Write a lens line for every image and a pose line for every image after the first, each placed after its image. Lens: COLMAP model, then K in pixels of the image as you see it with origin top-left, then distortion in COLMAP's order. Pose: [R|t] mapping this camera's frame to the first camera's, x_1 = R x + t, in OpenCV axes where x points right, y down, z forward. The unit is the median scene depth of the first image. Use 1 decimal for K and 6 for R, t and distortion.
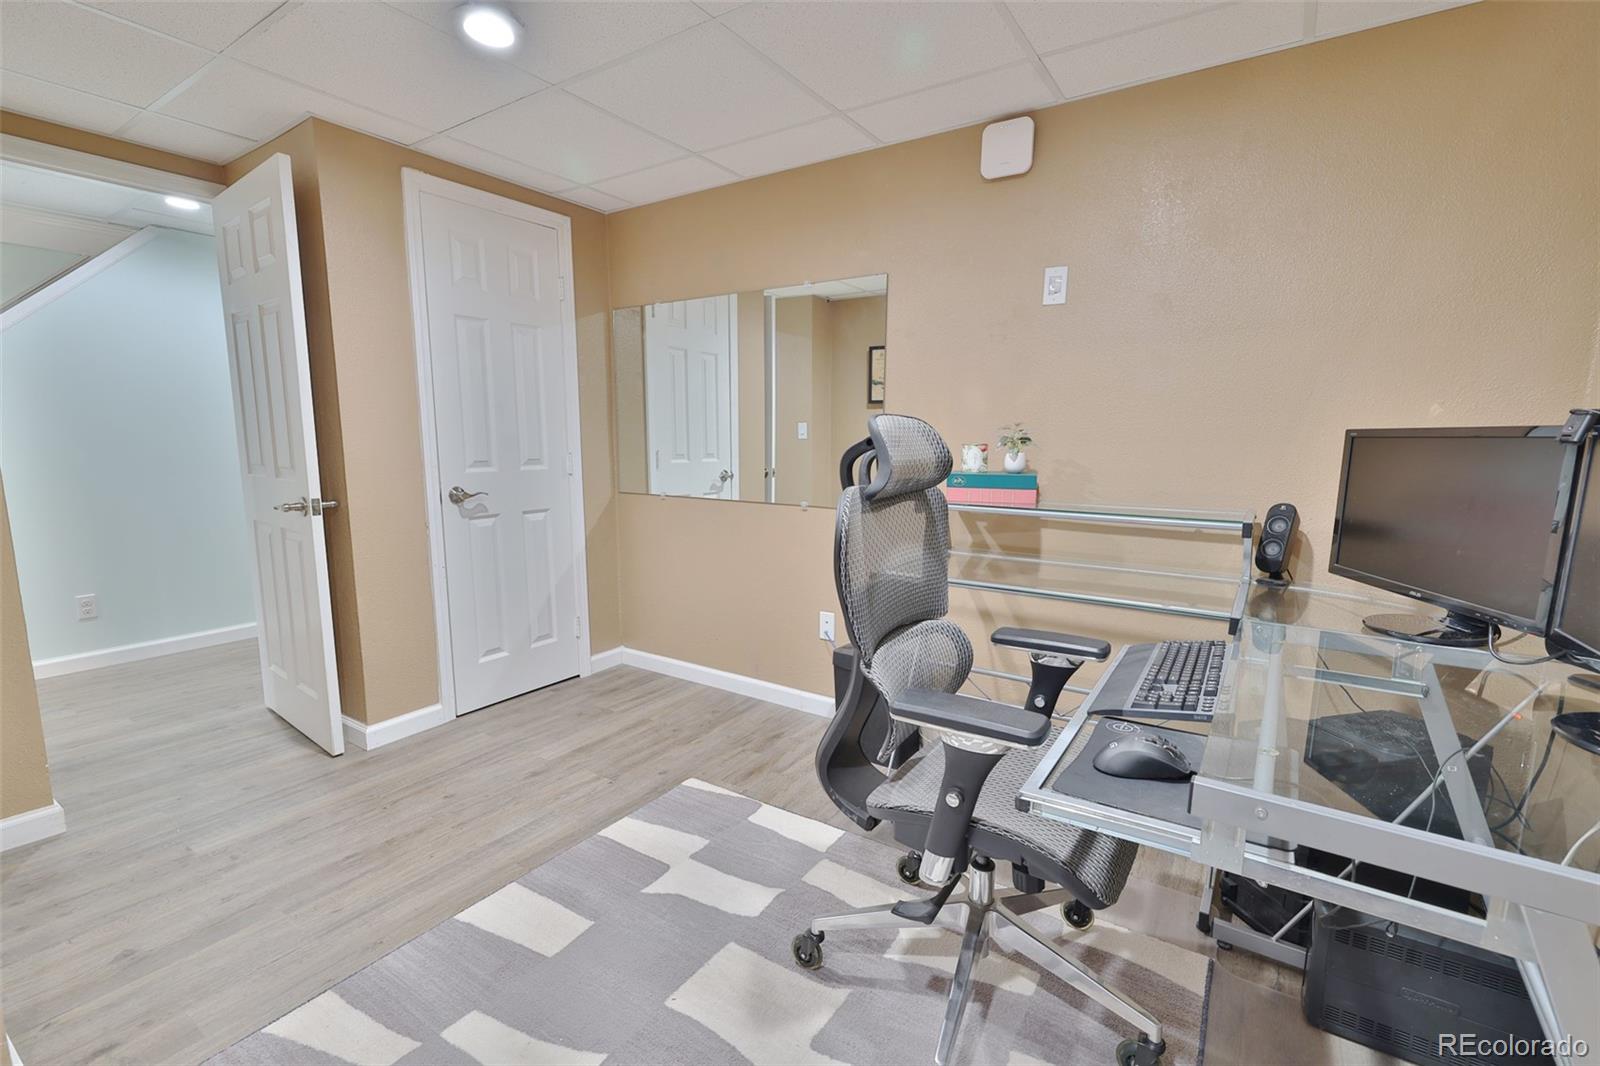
lens RADIAL K [[714.6, 0, 798.3], [0, 714.6, 536.9], [0, 0, 1]] dist [0.000810, -0.000831]
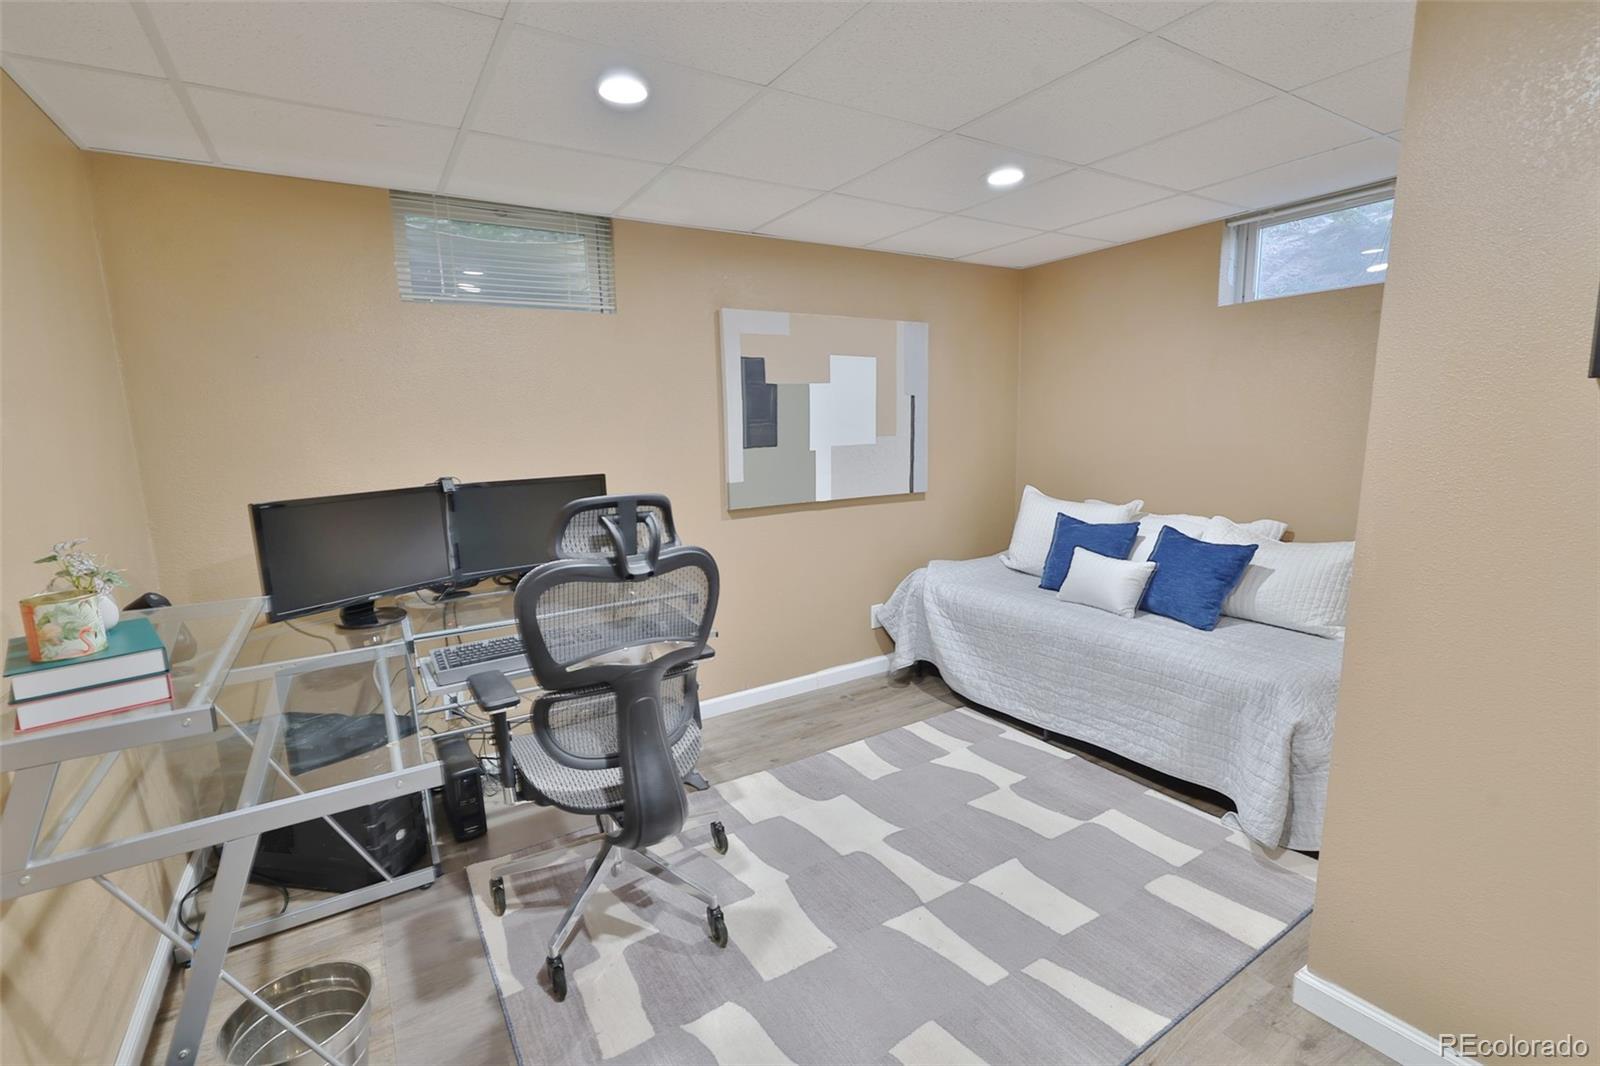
lens RADIAL K [[714.6, 0, 798.1], [0, 714.6, 534.4], [0, 0, 1]] dist [0.000810, -0.000831]
pose [[-0.912634, -0.046105, 0.406169, -0.553416], [0.079761, 0.954437, 0.287557, -0.381961], [-0.400921, 0.294831, -0.867374, 1.747695]]
